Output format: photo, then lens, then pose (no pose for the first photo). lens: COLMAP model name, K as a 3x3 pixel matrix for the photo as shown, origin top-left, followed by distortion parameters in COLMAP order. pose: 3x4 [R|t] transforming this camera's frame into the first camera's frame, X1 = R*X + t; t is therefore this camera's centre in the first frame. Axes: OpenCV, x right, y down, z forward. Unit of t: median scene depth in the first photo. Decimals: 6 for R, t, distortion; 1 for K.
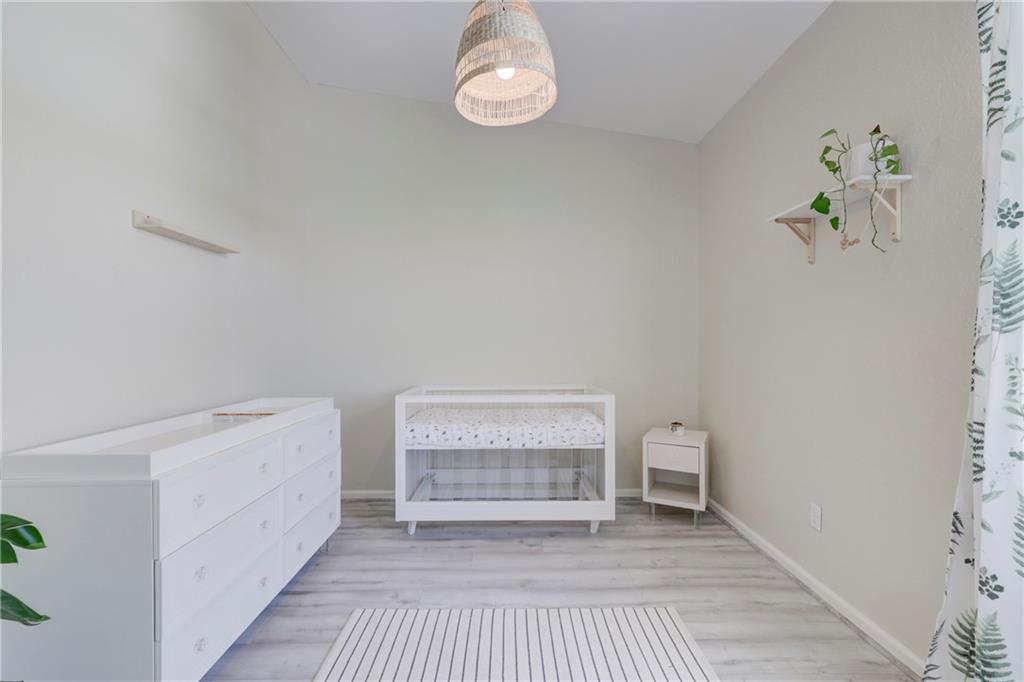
lens RADIAL K [[451.4, 0, 512.0], [0, 451.4, 341.0], [0, 0, 1]] dist [0.002631, 0.000028]
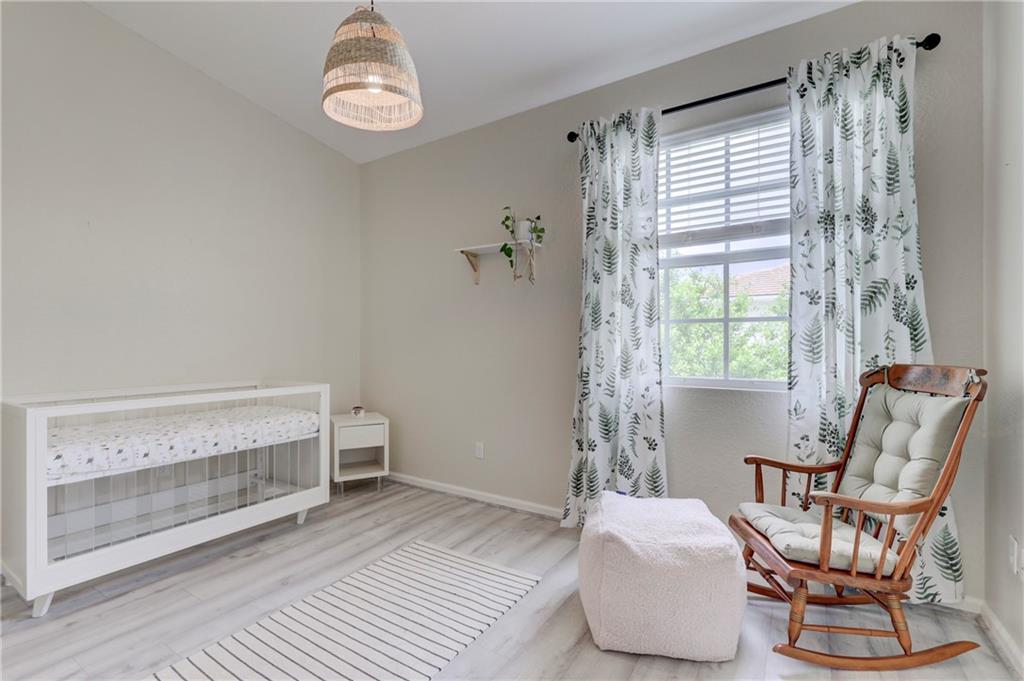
lens RADIAL K [[451.4, 0, 512.0], [0, 451.4, 340.5], [0, 0, 1]] dist [0.002631, 0.000028]
pose [[0.548232, 0.012934, 0.836226, -0.425278], [-0.007444, 0.999916, -0.010586, 0.024852], [-0.836293, -0.000421, 0.548282, 0.055651]]
